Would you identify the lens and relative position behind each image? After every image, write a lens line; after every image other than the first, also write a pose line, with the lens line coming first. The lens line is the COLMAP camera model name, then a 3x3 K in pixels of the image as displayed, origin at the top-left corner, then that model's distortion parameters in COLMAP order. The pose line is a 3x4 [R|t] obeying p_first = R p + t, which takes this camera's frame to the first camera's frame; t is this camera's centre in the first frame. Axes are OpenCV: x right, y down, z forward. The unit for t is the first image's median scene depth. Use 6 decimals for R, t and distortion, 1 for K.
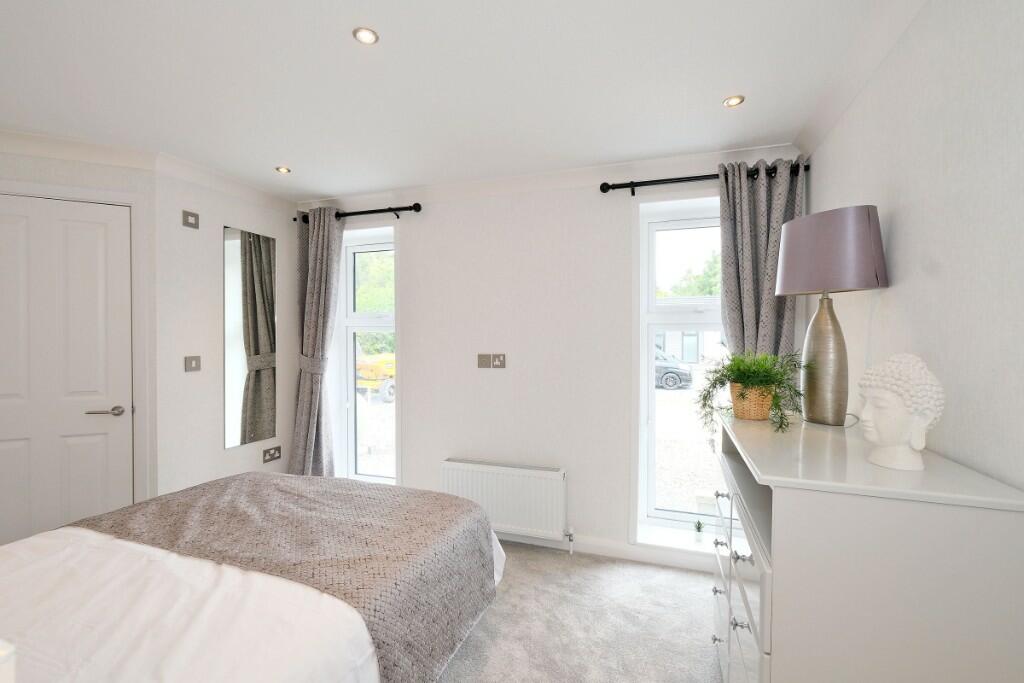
lens RADIAL K [[445.9, 0, 513.3], [0, 445.9, 339.9], [0, 0, 1]] dist [-0.002899, 0.001452]
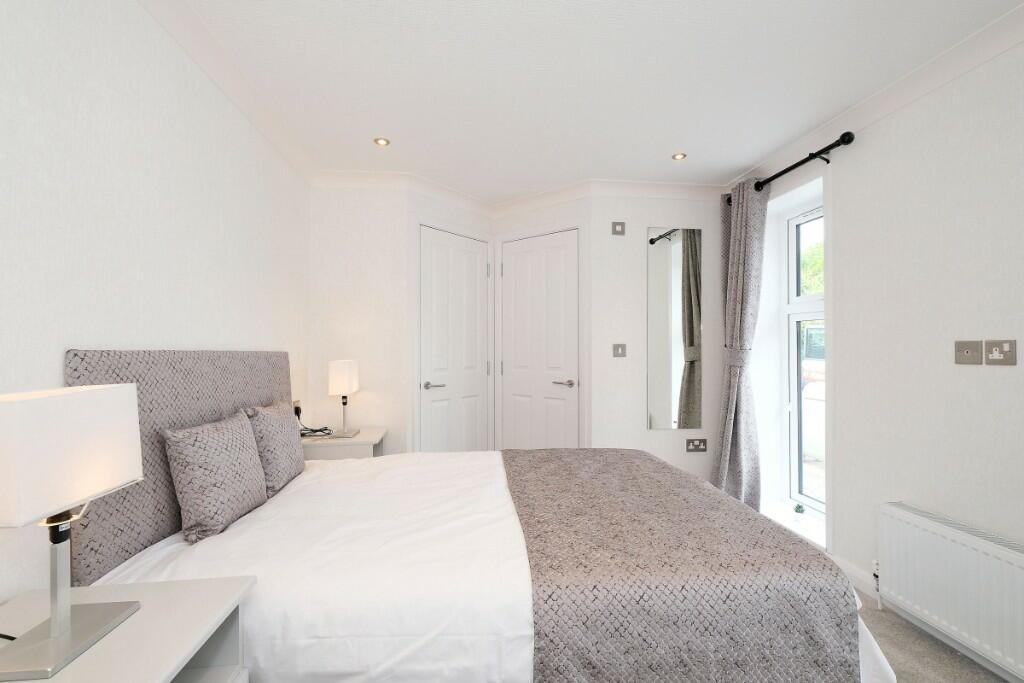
lens RADIAL K [[445.9, 0, 518.1], [0, 445.9, 340.4], [0, 0, 1]] dist [-0.002899, 0.001452]
pose [[0.443604, -0.011766, -0.896146, 0.182385], [-0.001049, 0.999906, -0.013647, 0.037369], [0.896222, 0.006994, 0.443550, 0.202991]]
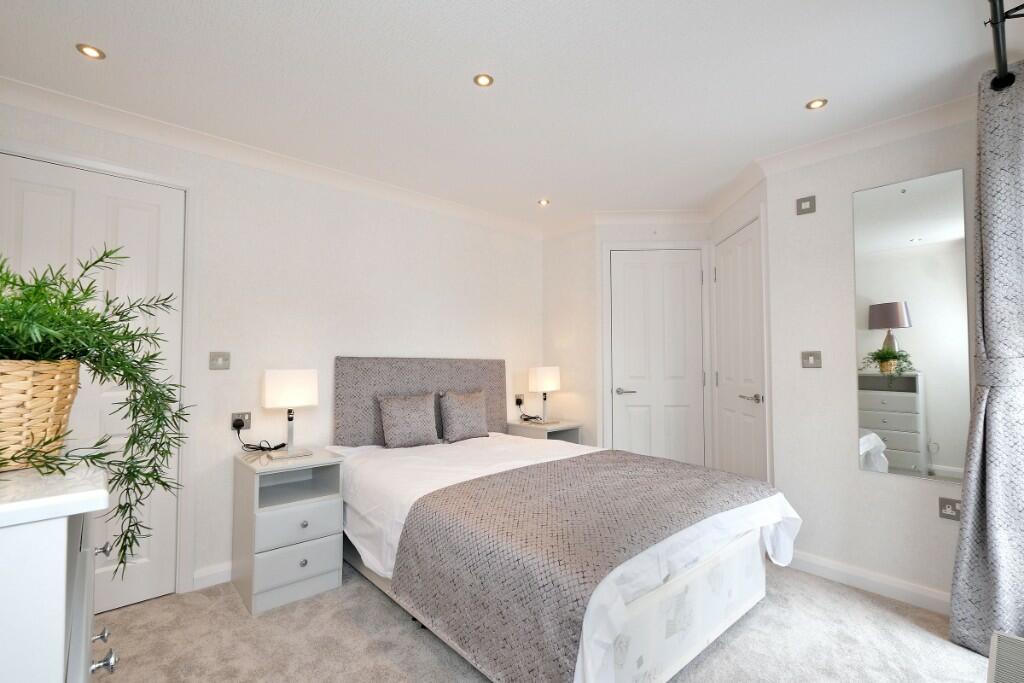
lens RADIAL K [[445.9, 0, 508.3], [0, 445.9, 341.9], [0, 0, 1]] dist [-0.002899, 0.001452]
pose [[-0.470265, -0.035922, -0.881794, 0.326166], [-0.002415, 0.999220, -0.039418, 0.046336], [0.882522, -0.016407, -0.469985, 0.750454]]
